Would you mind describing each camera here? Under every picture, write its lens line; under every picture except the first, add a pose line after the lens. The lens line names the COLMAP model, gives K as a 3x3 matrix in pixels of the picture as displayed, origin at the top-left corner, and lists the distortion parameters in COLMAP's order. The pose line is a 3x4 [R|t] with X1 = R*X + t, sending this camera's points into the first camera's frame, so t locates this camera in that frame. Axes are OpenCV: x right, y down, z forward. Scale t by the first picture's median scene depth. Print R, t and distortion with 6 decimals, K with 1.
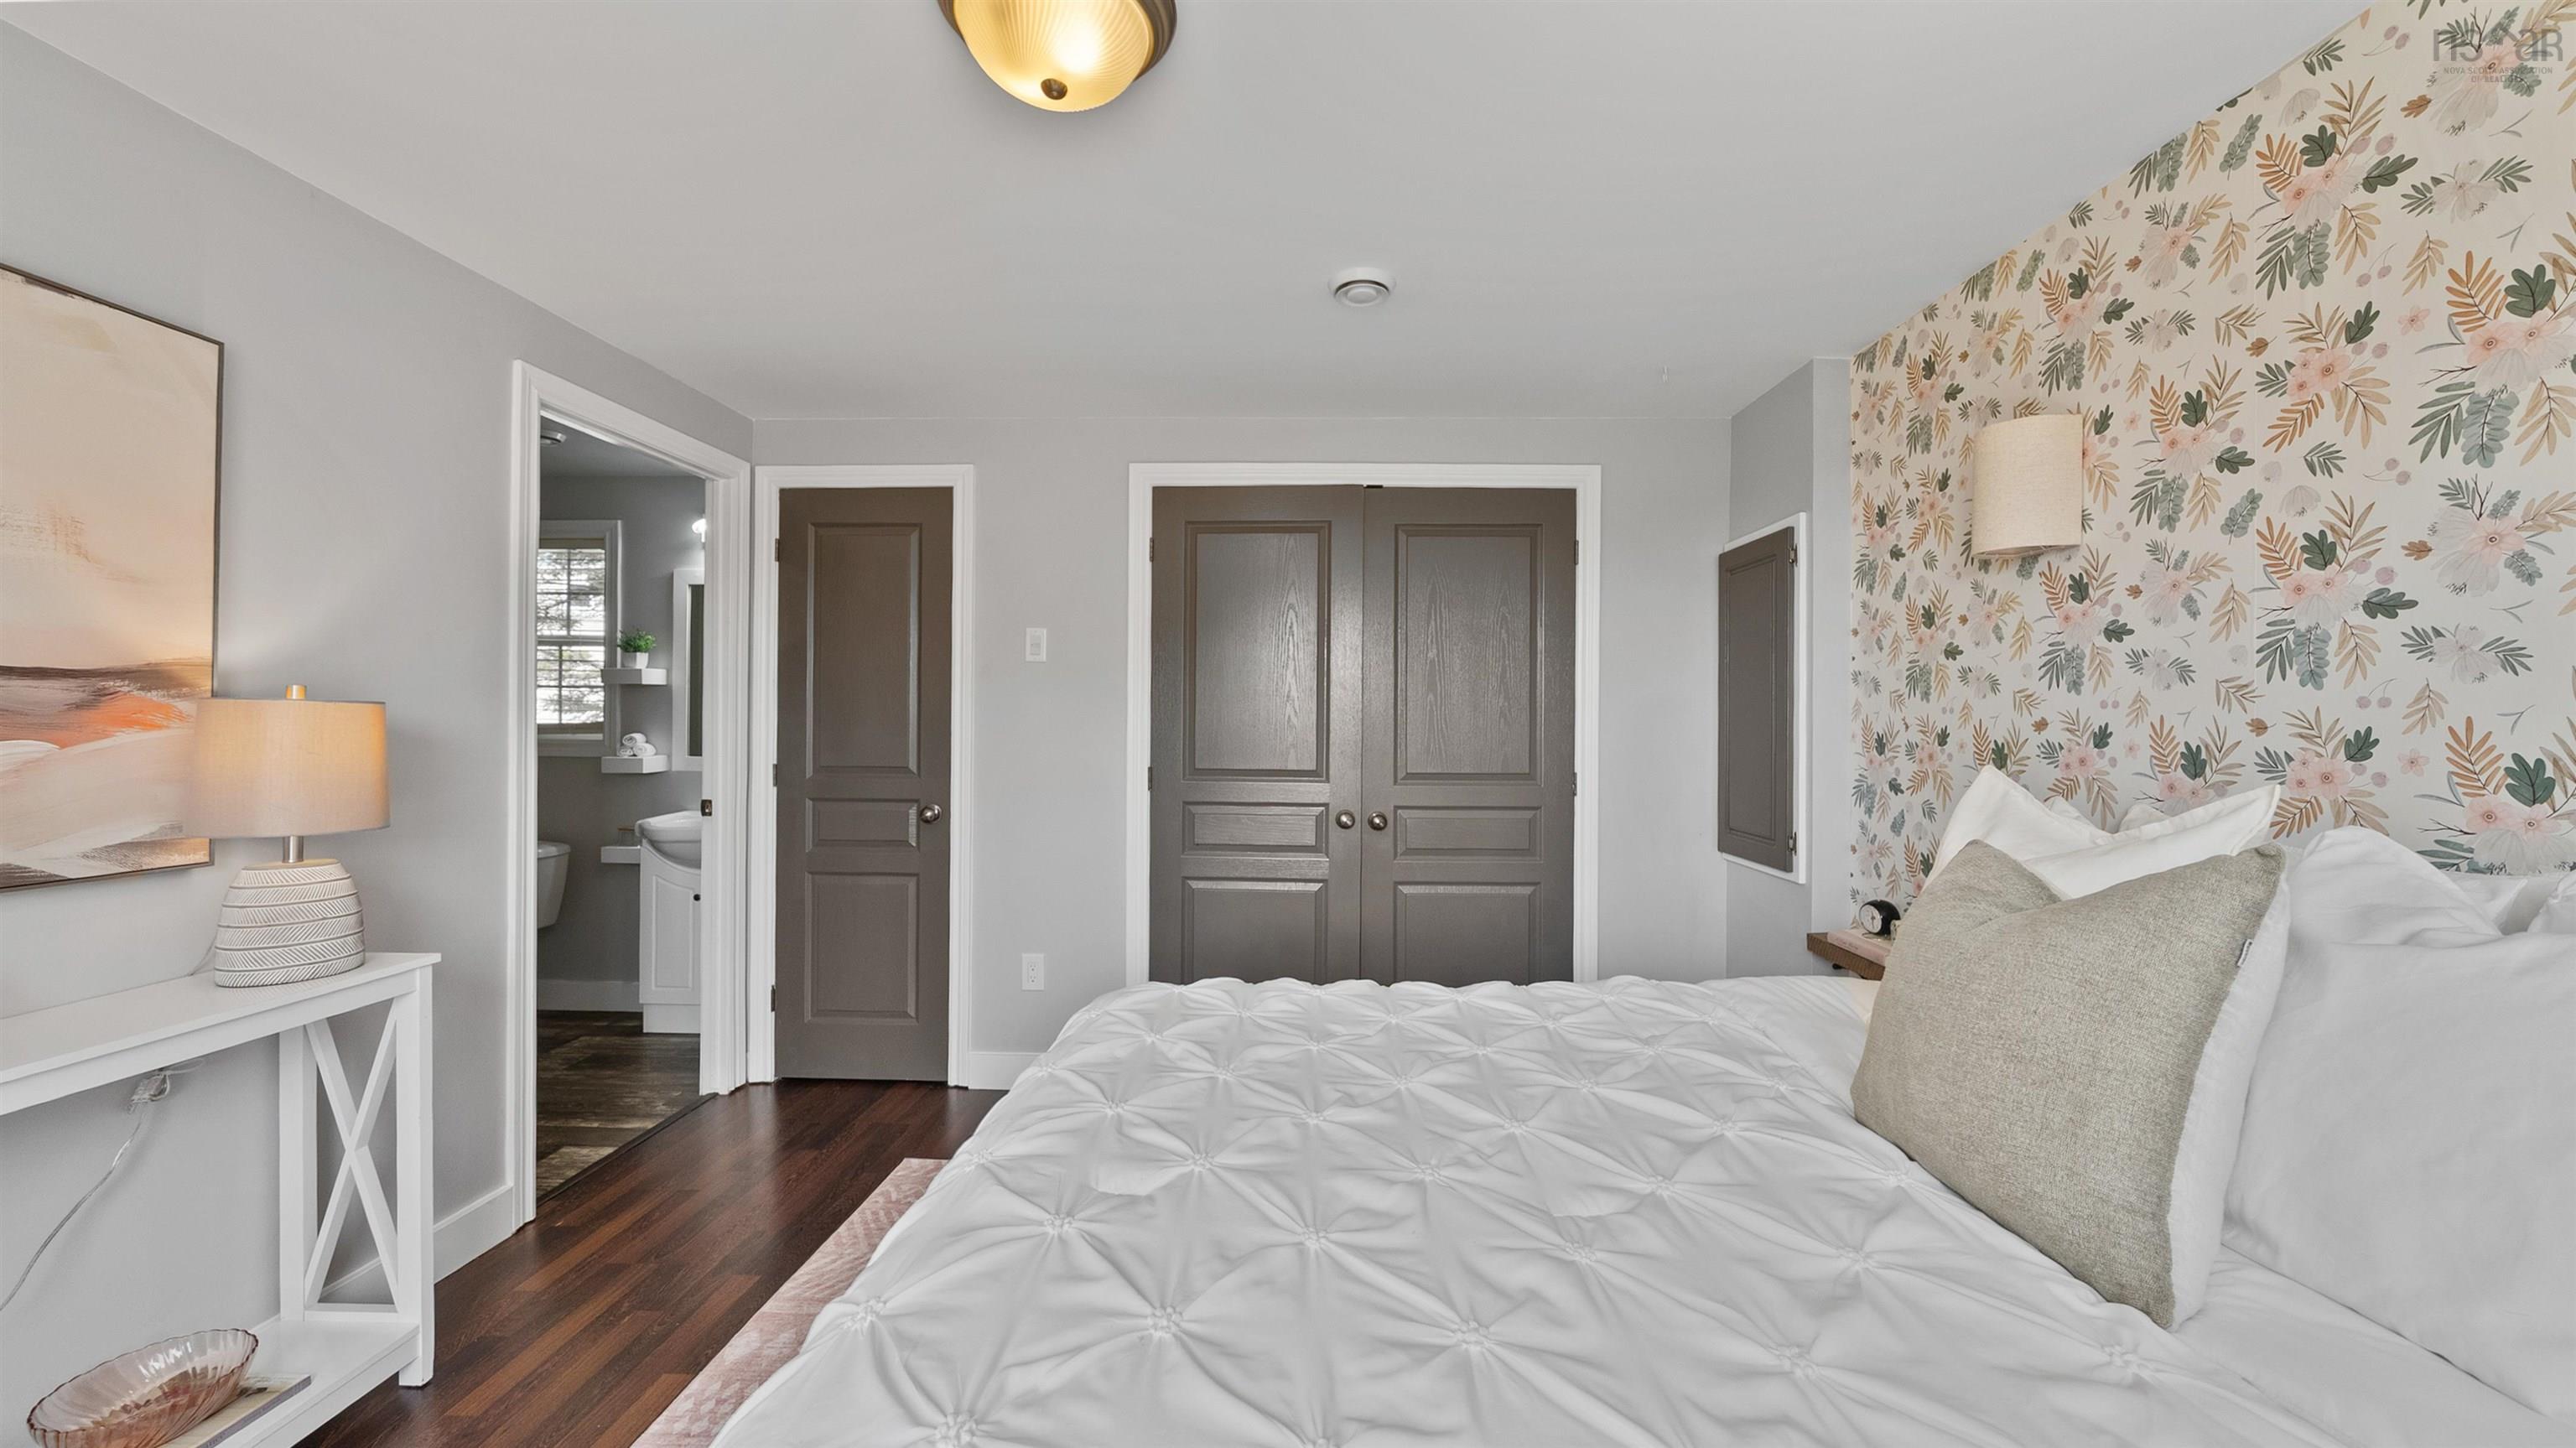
lens RADIAL K [[932.0, 0, 1293.1], [0, 932.0, 718.1], [0, 0, 1]] dist [-0.005393, -0.000165]
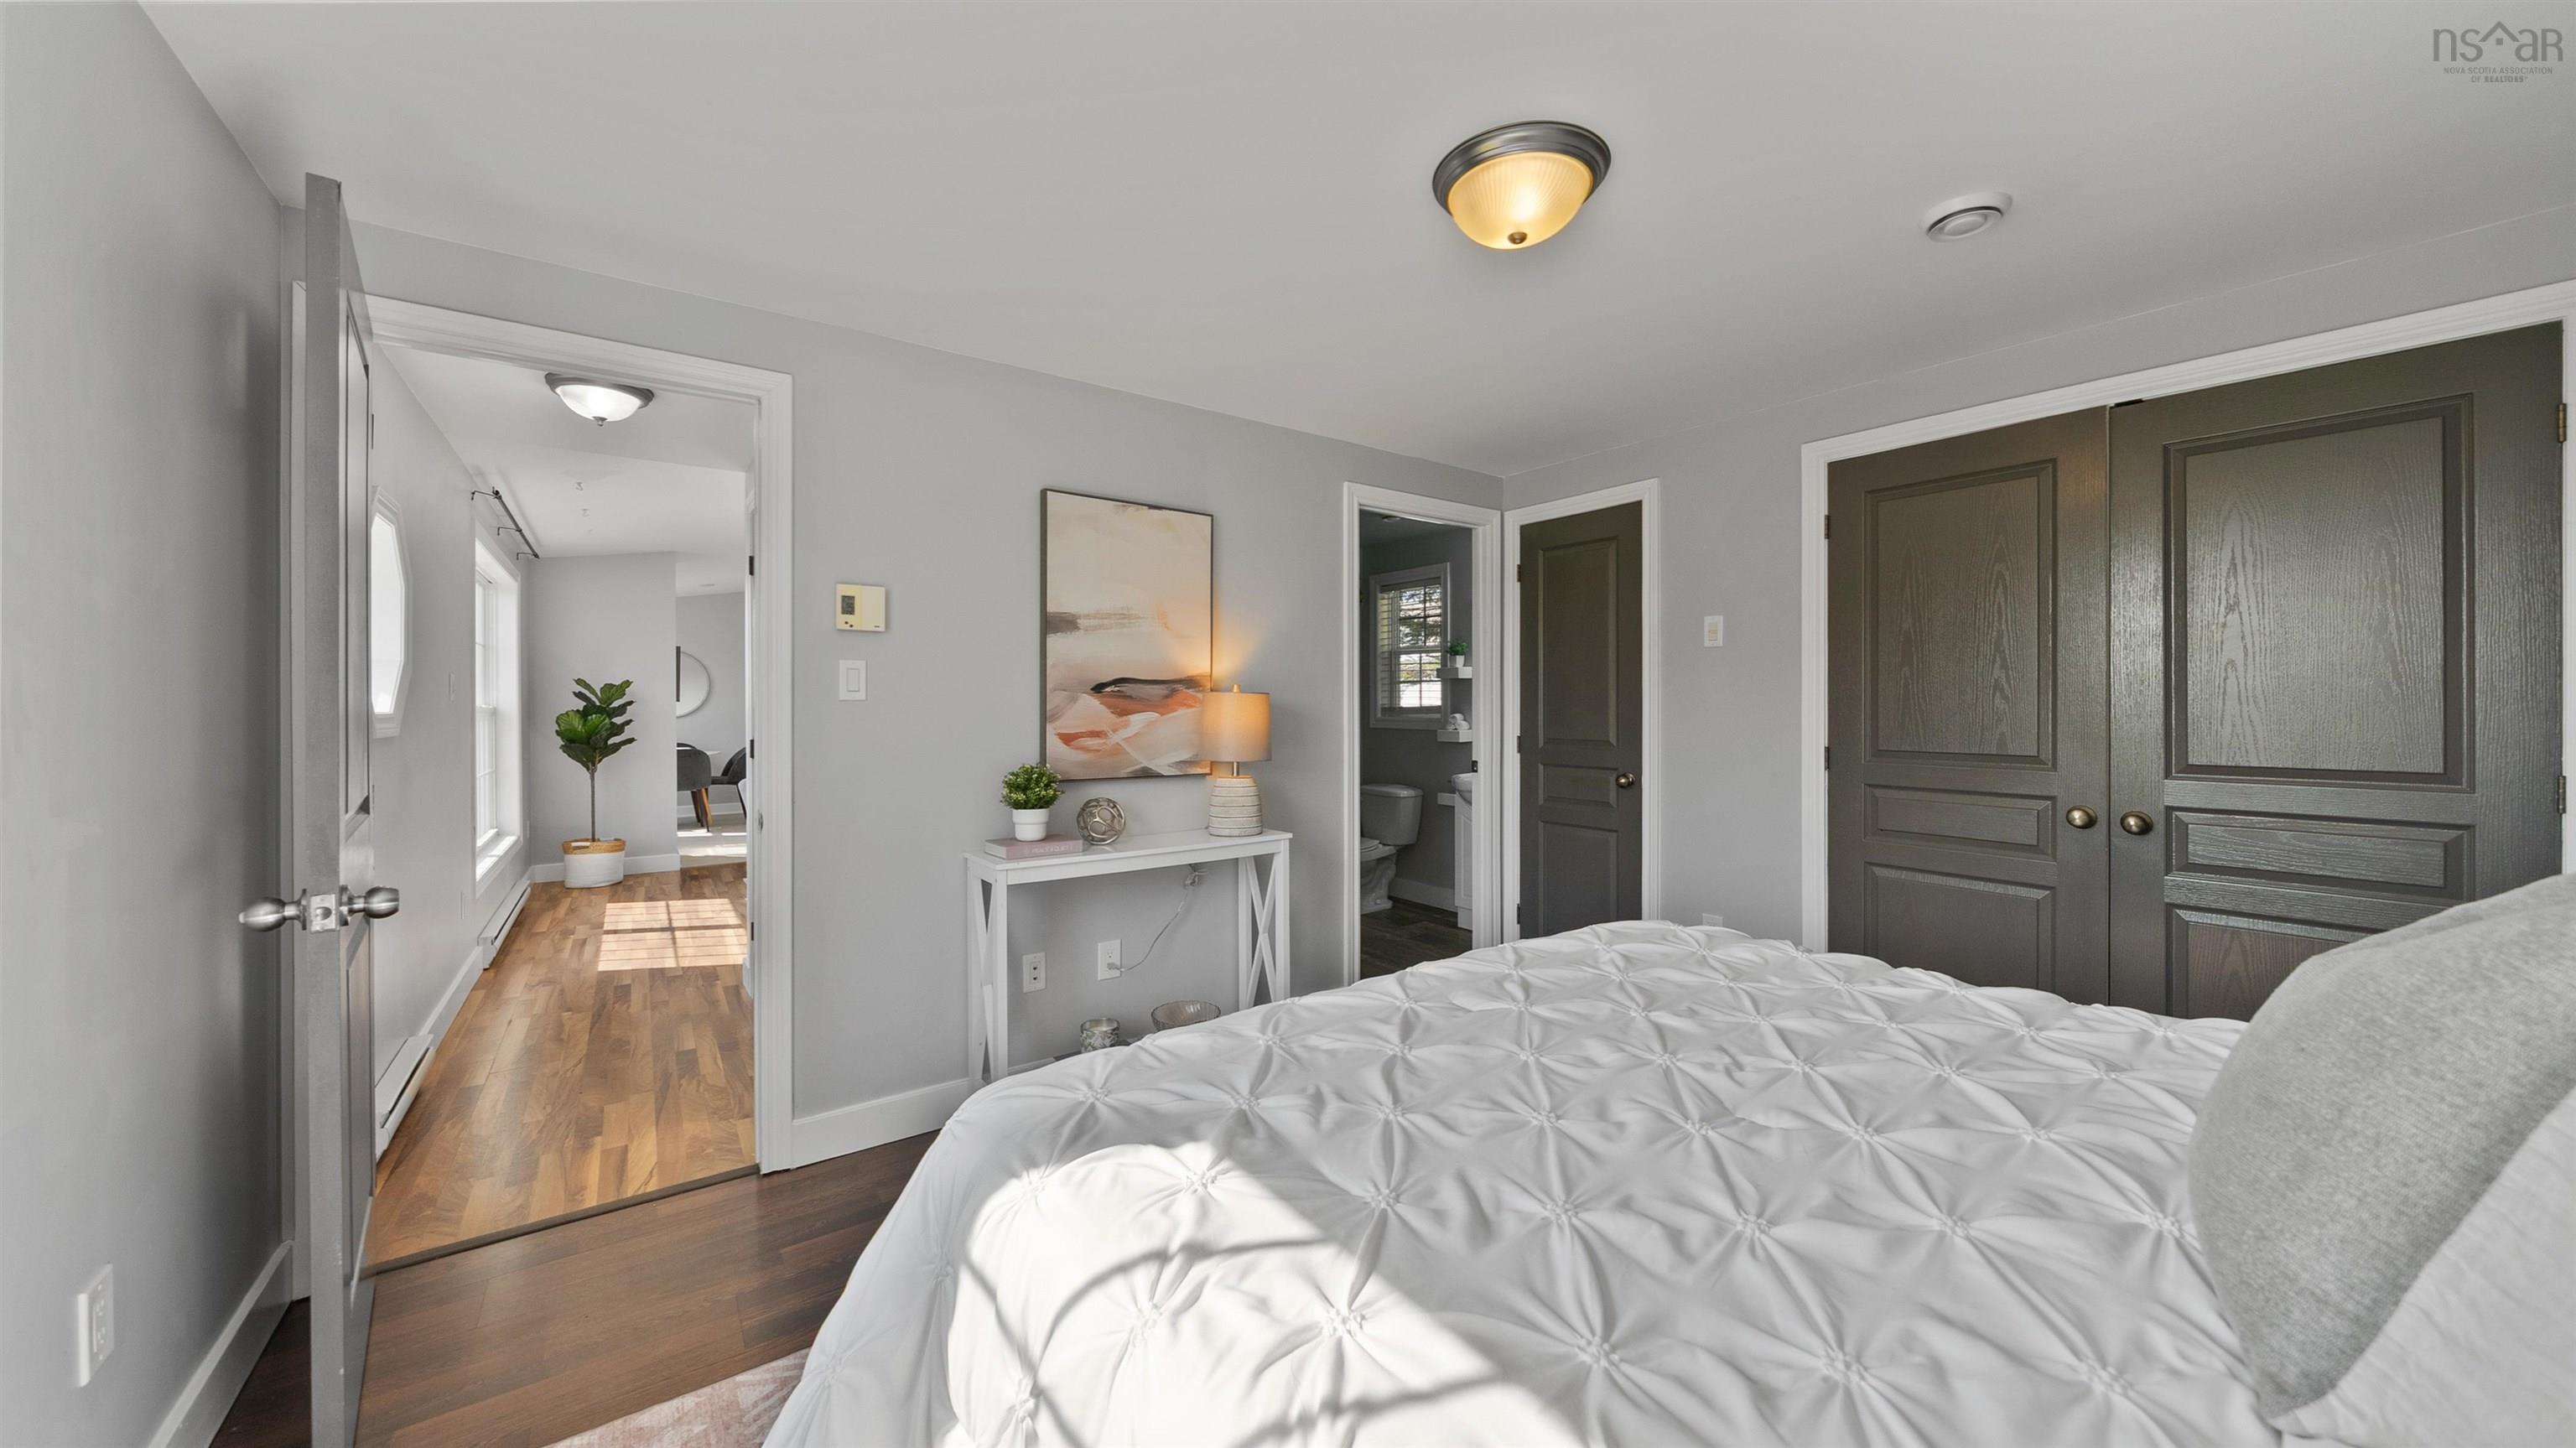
lens RADIAL K [[897.6, 0, 1288.9], [0, 897.6, 708.2], [0, 0, 1]] dist [-0.004887, -0.000115]
pose [[0.615740, -0.003785, -0.787940, 0.354177], [0.006984, 0.999975, 0.000654, 0.009708], [0.787918, -0.005906, 0.615751, -0.053411]]
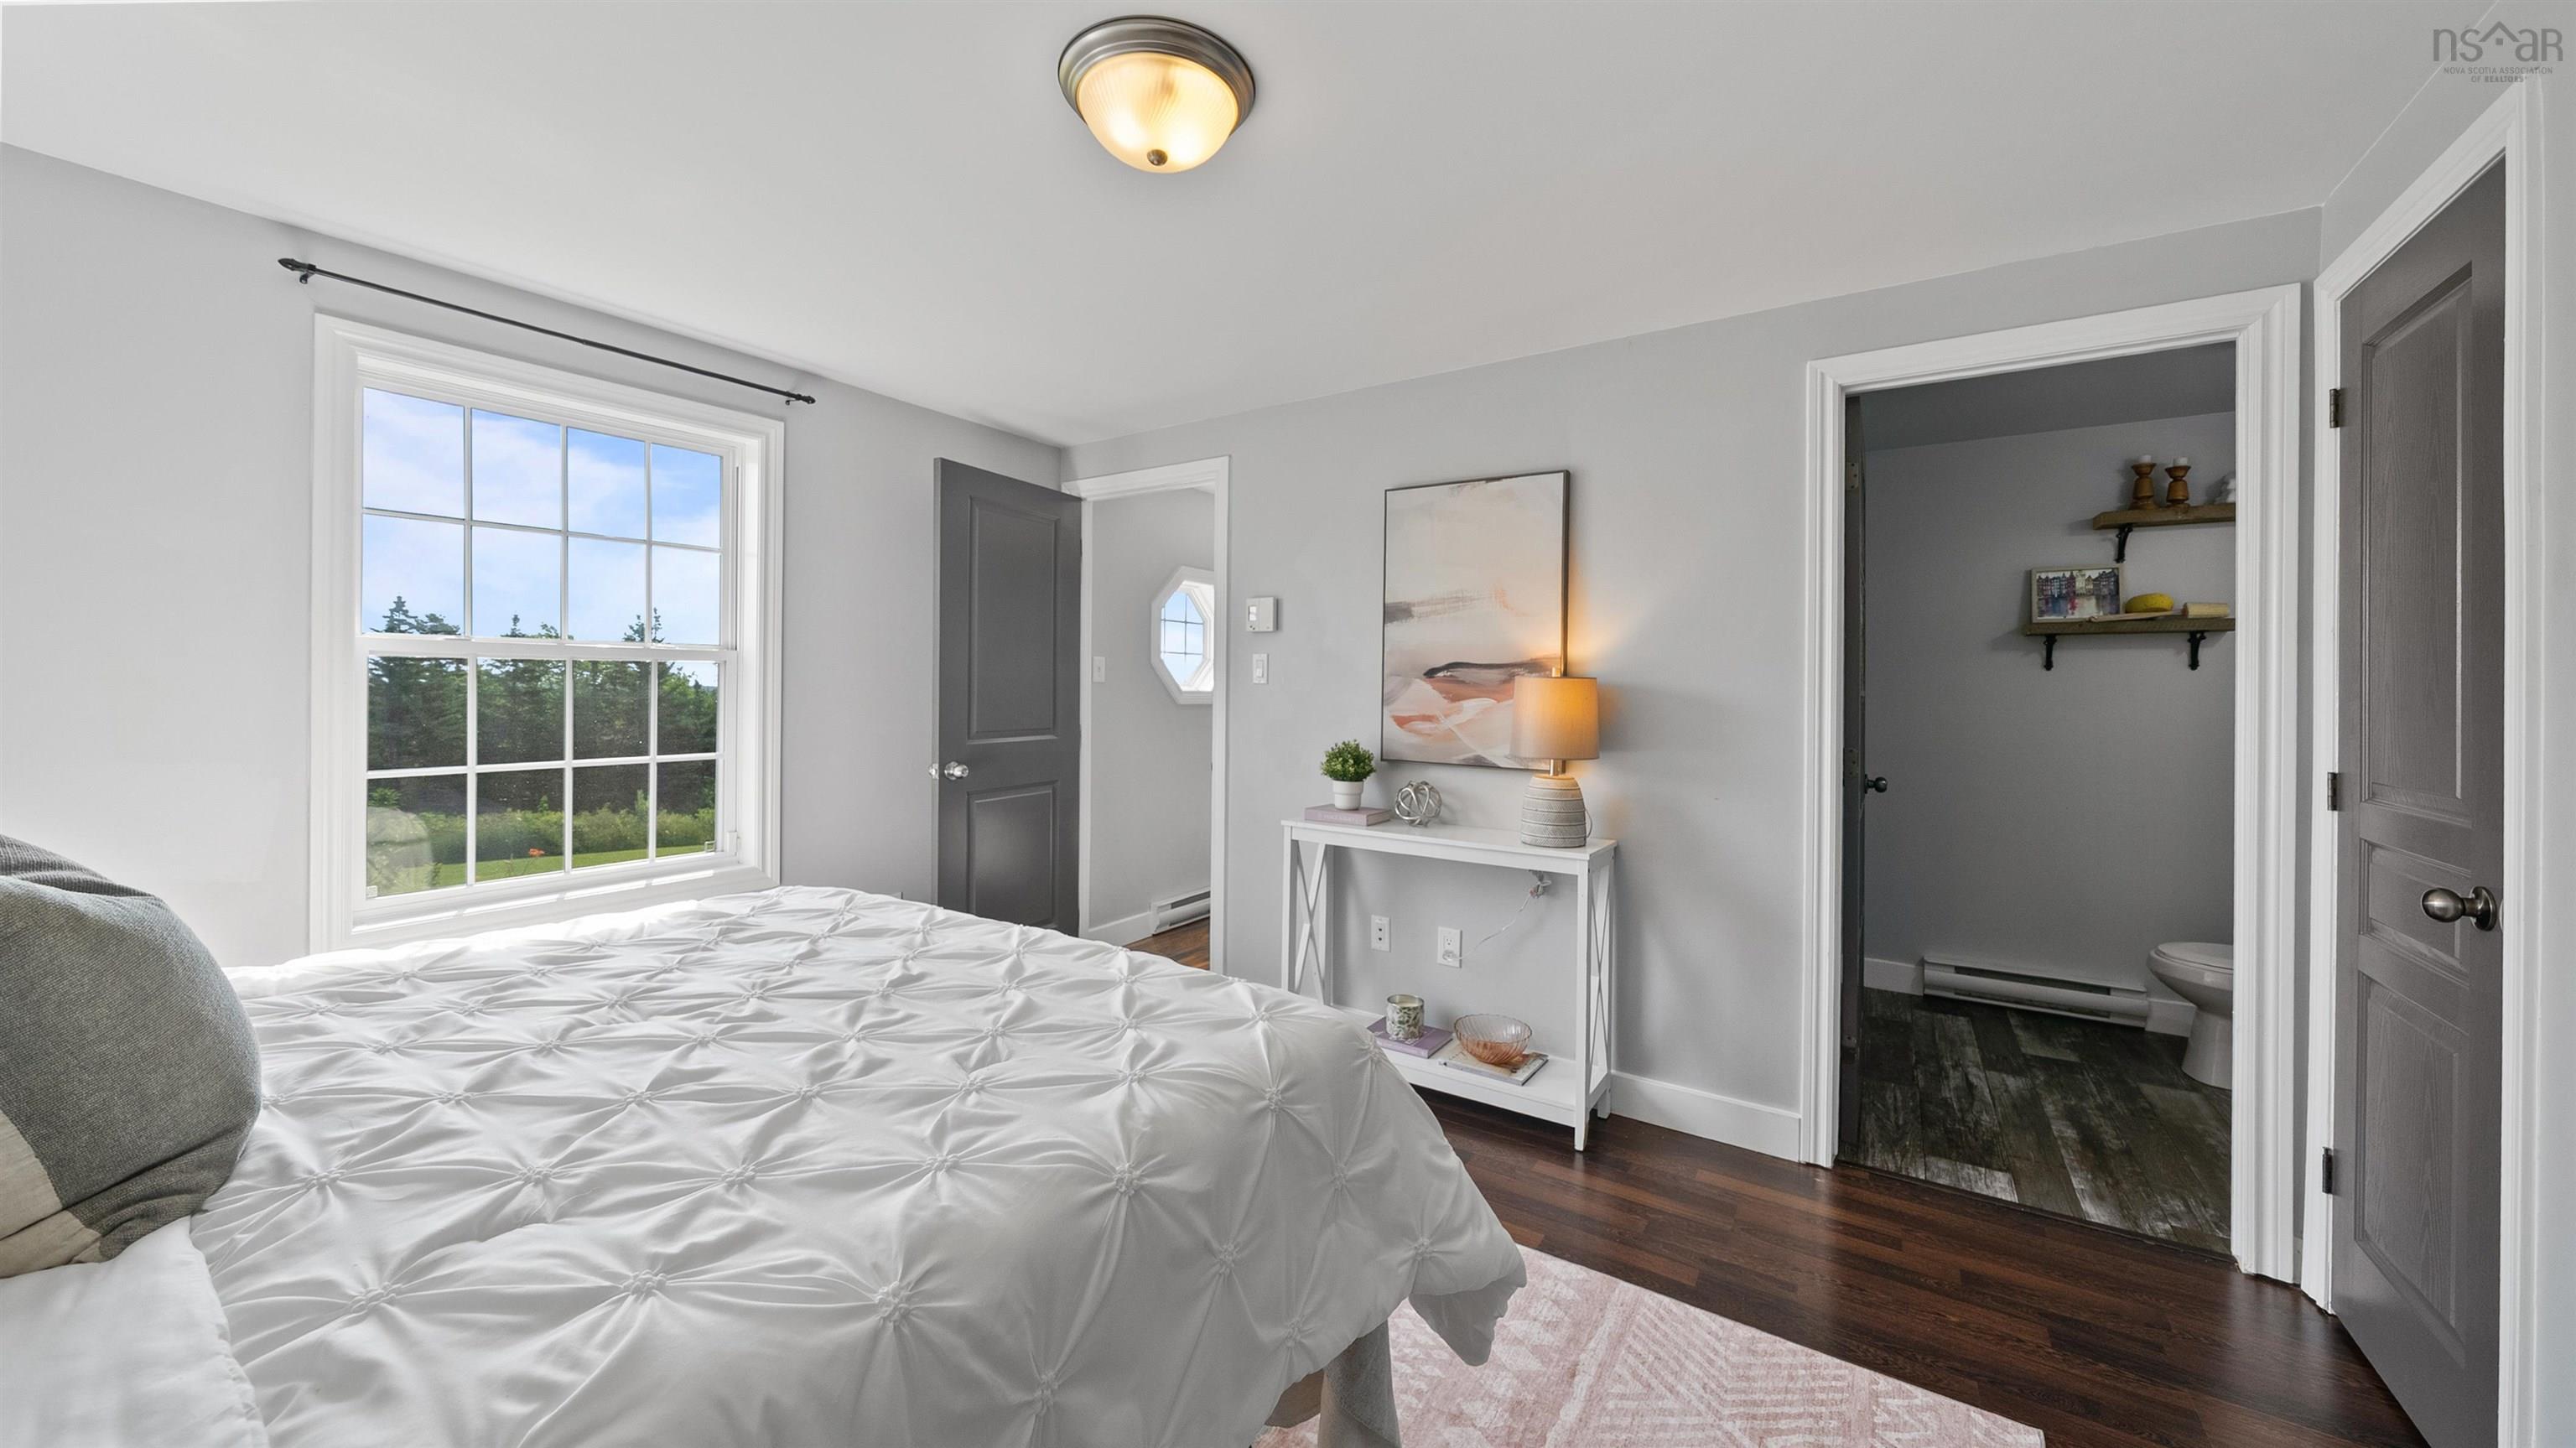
lens RADIAL K [[915.6, 0, 1286.1], [0, 915.6, 681.3], [0, 0, 1]] dist [-0.001283, -0.000080]
pose [[-0.533231, -0.007909, -0.845933, 0.410700], [-0.007143, 0.999963, -0.004847, -0.000648], [0.845940, 0.003458, -0.533268, 1.089300]]
